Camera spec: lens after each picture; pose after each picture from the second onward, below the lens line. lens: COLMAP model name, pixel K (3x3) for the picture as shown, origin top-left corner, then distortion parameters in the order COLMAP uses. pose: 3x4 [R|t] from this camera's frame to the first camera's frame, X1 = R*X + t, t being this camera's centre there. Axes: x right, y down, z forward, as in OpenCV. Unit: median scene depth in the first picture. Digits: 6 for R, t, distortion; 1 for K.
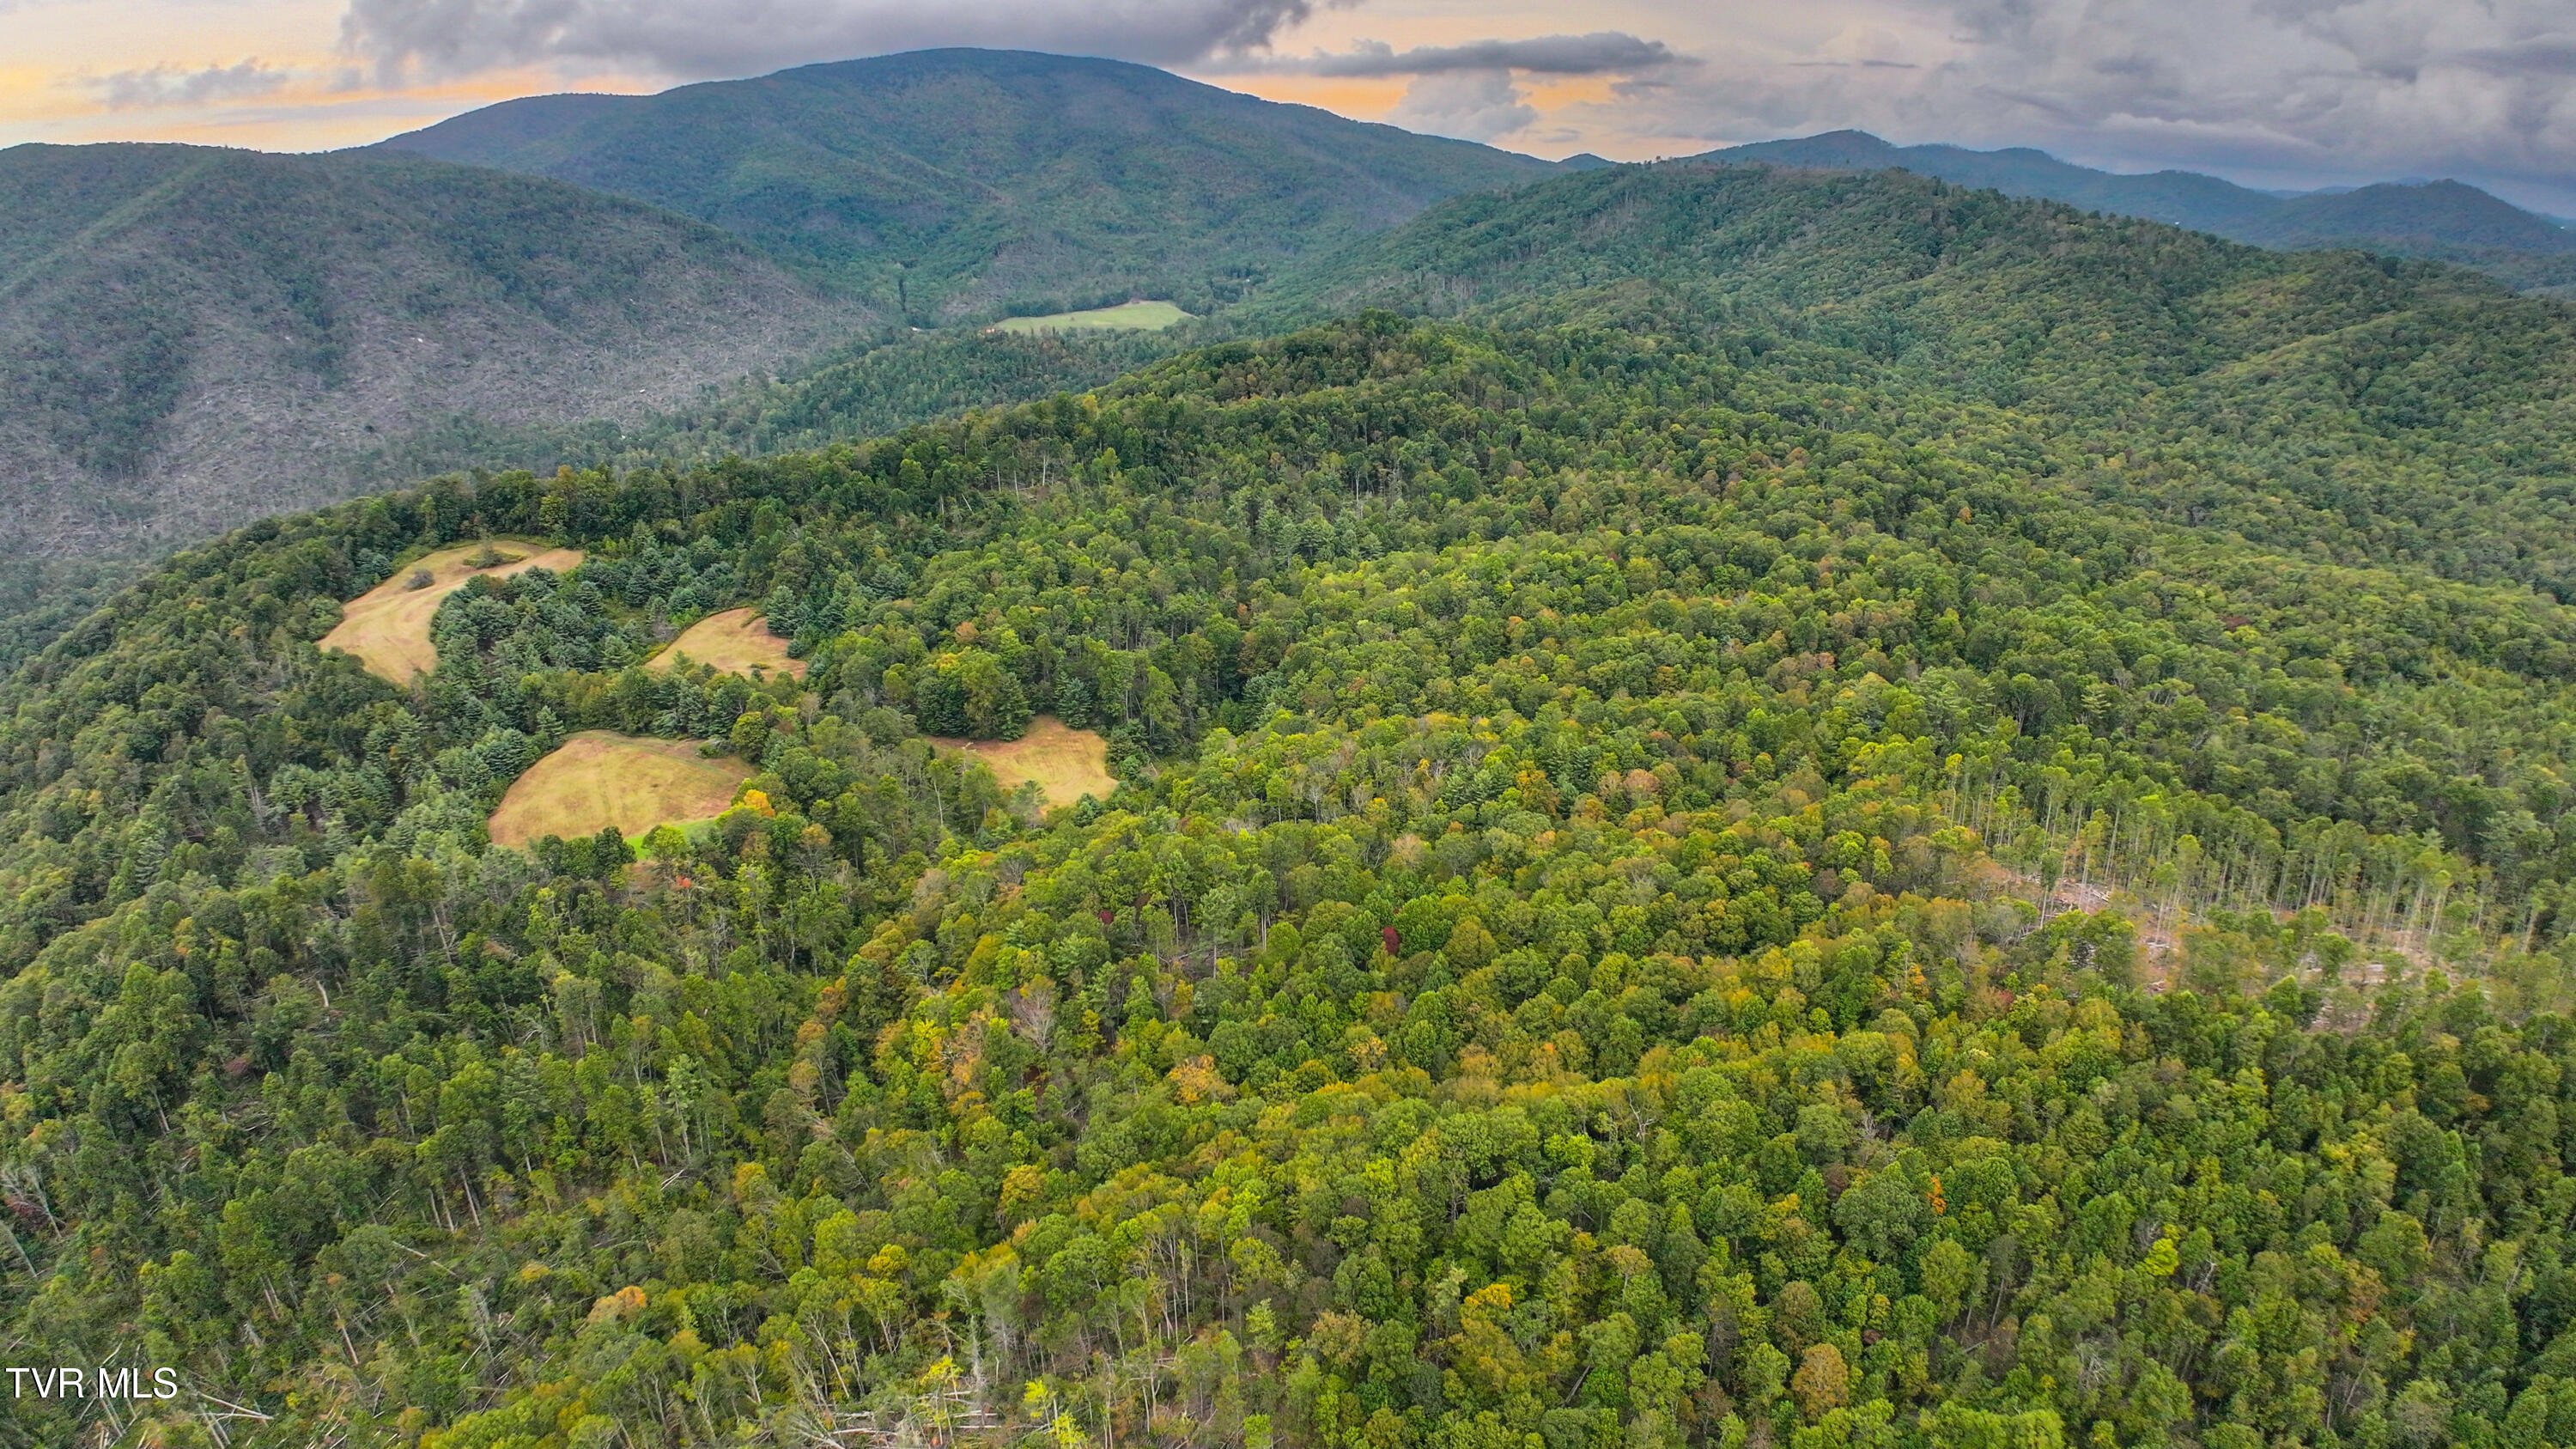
lens RADIAL K [[1607.0, 0, 1301.6], [0, 1607.0, 671.5], [0, 0, 1]] dist [-0.174474, 0.029678]
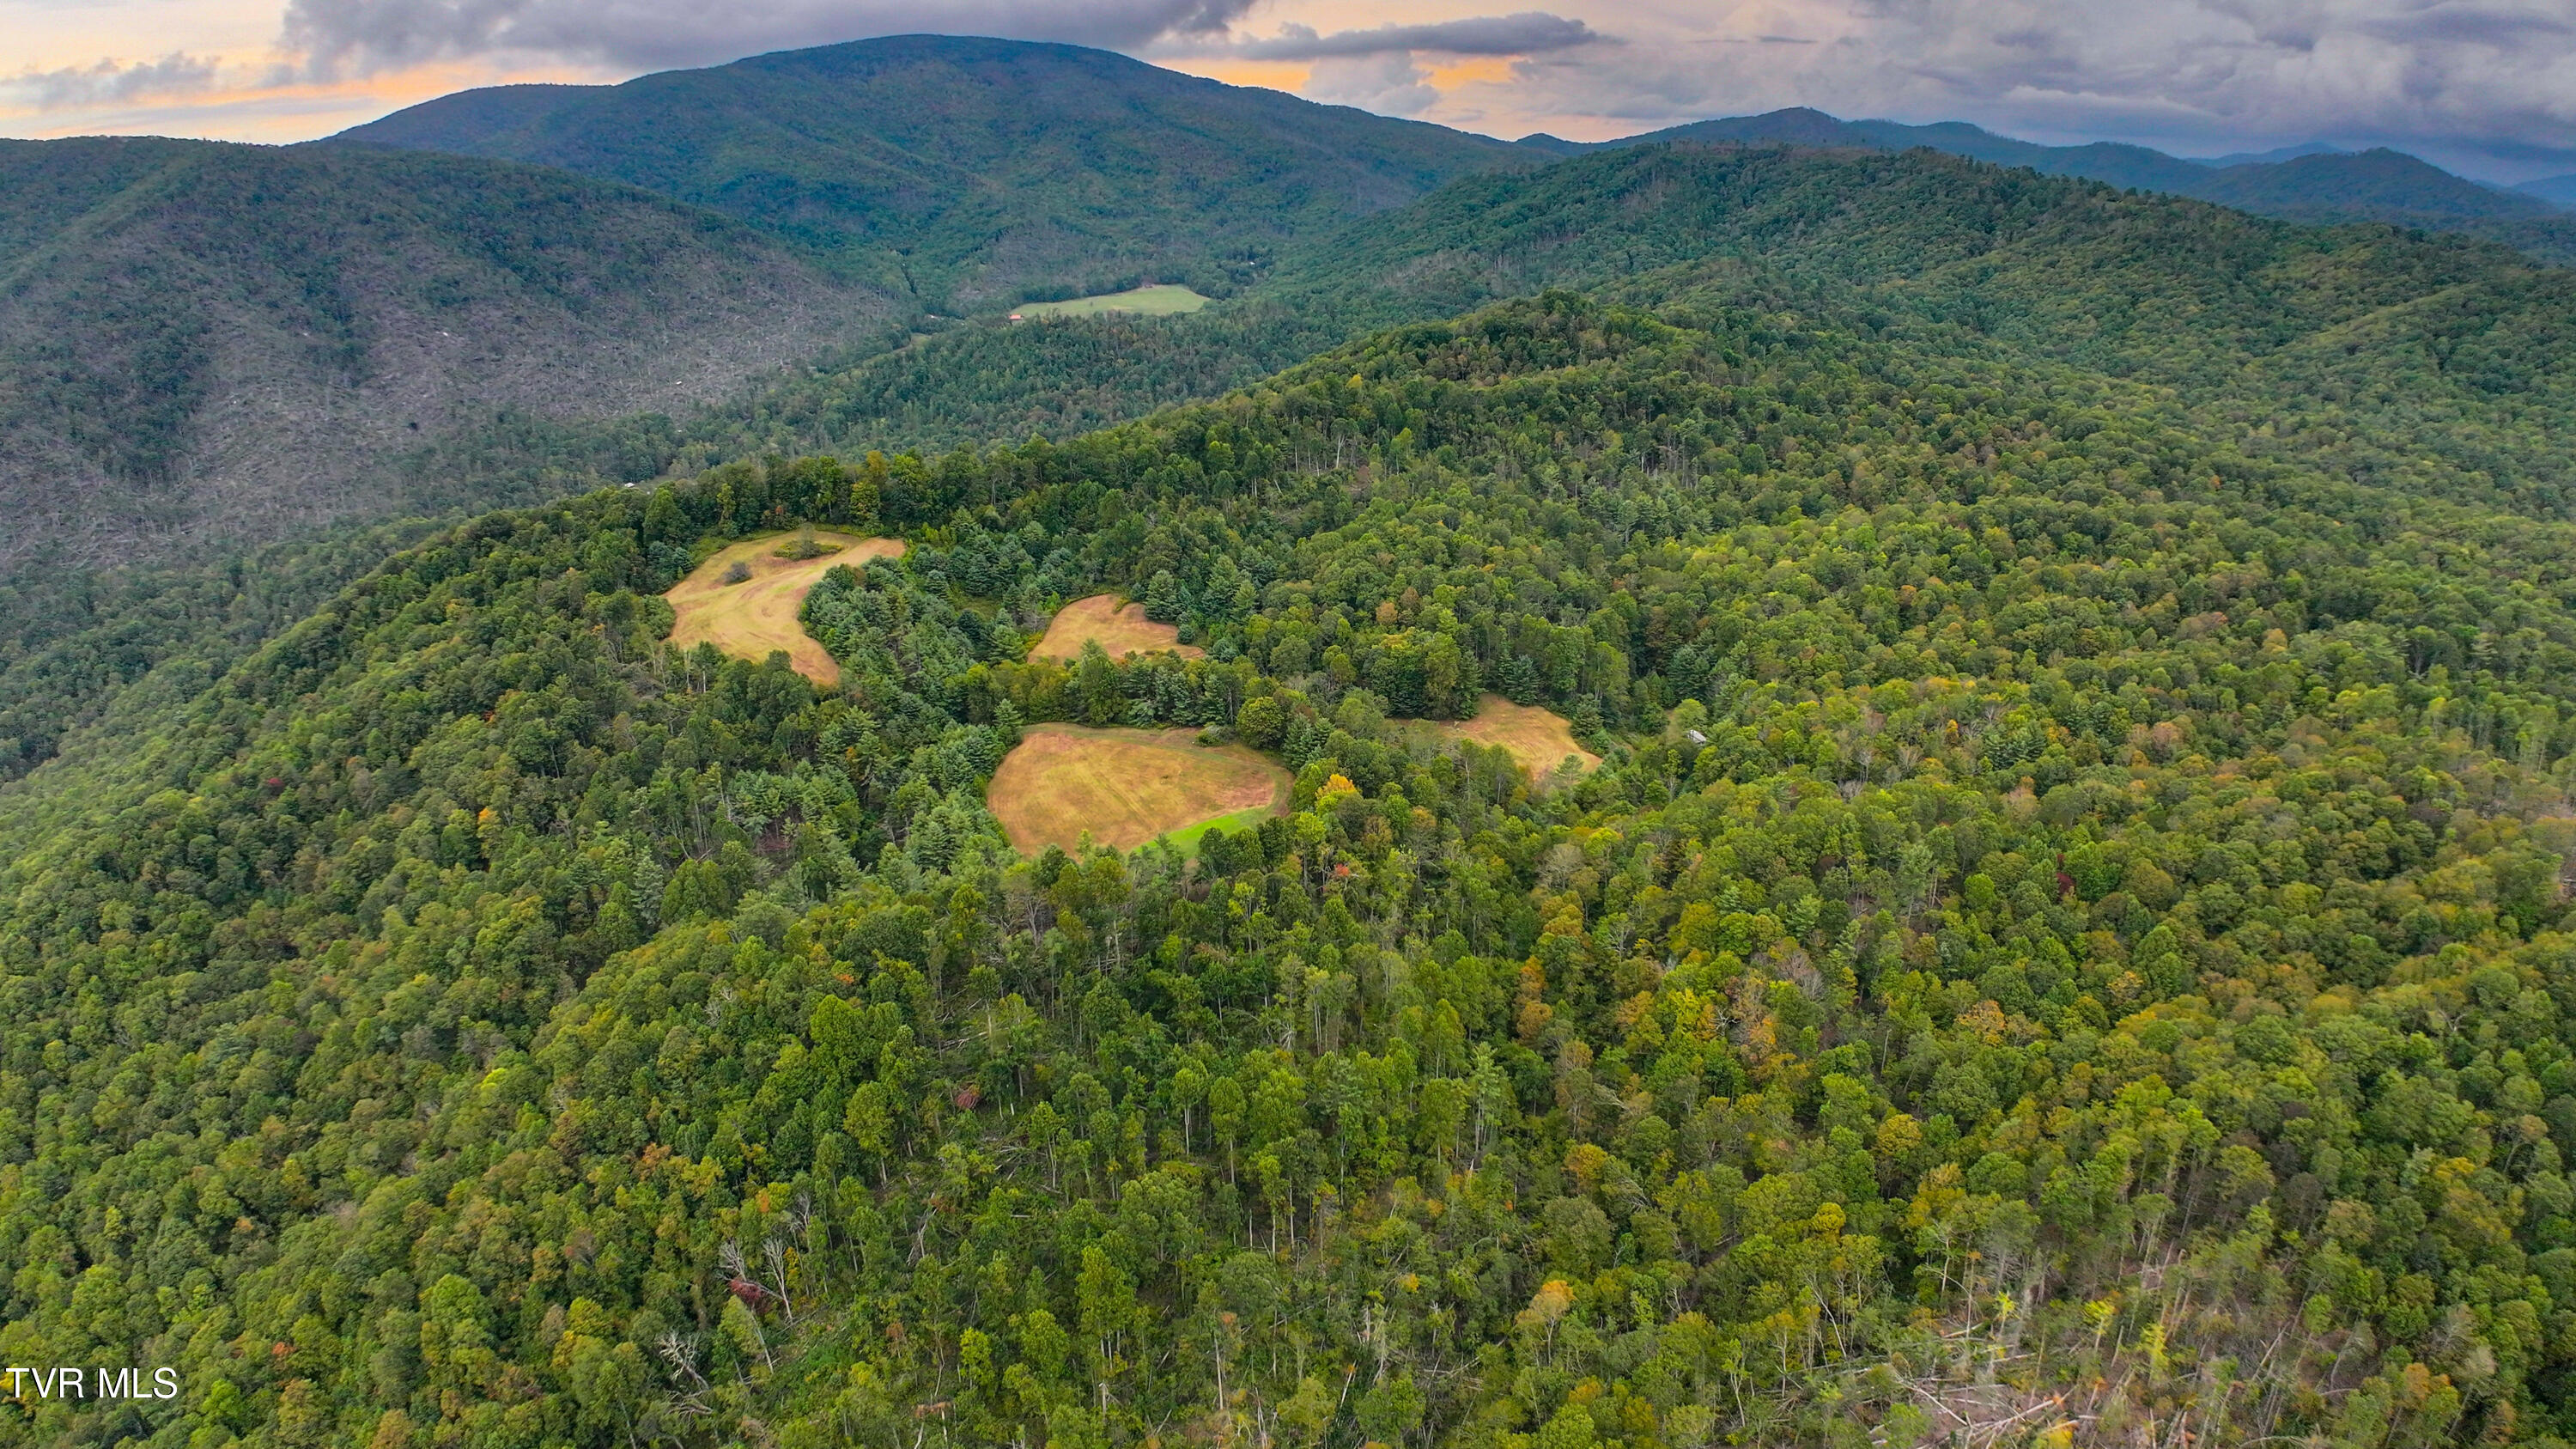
lens RADIAL K [[1607.0, 0, 1291.1], [0, 1607.0, 657.5], [0, 0, 1]] dist [-0.174474, 0.029678]
pose [[0.998134, -0.027730, 0.054397, -0.121163], [0.027652, 0.999615, 0.002183, -0.000210], [-0.054437, -0.000675, 0.998517, 0.001727]]
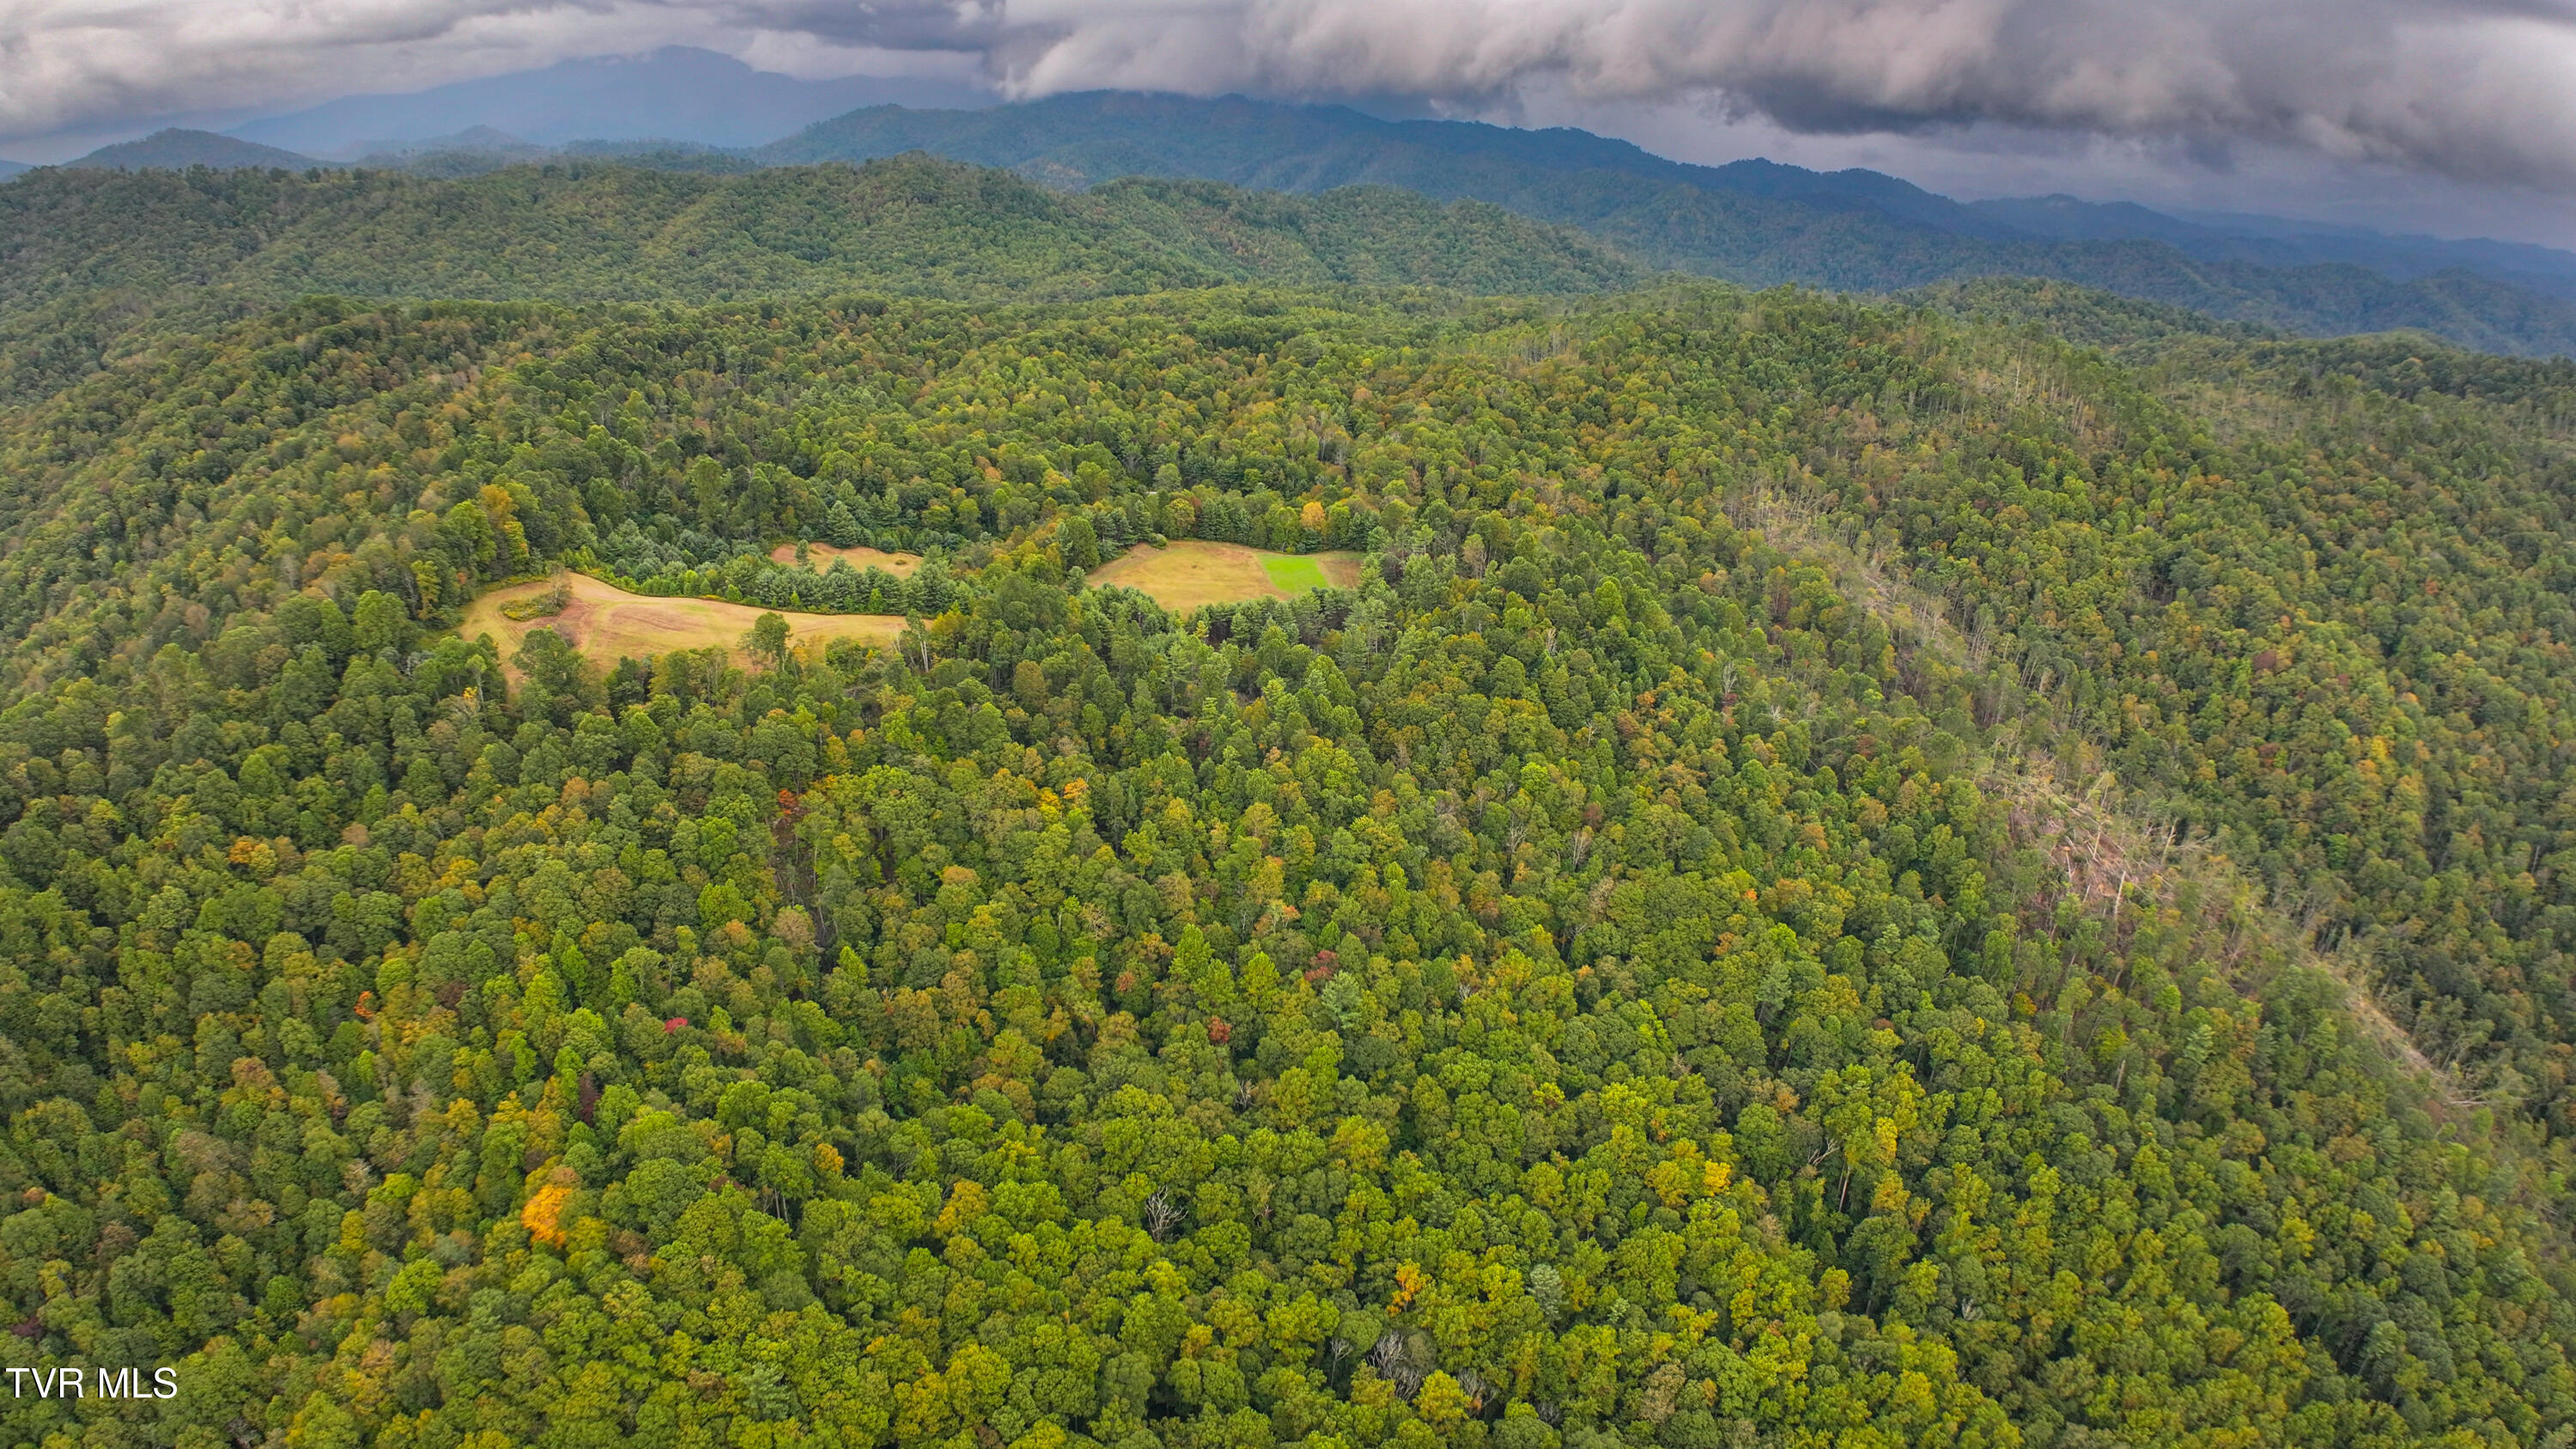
lens RADIAL K [[1607.0, 0, 1295.5], [0, 1607.0, 689.5], [0, 0, 1]] dist [-0.174474, 0.029678]
pose [[0.118508, -0.348364, 0.929838, -0.522390], [0.307534, 0.903268, 0.299215, -0.064595], [-0.944129, 0.250497, 0.214178, 0.204757]]
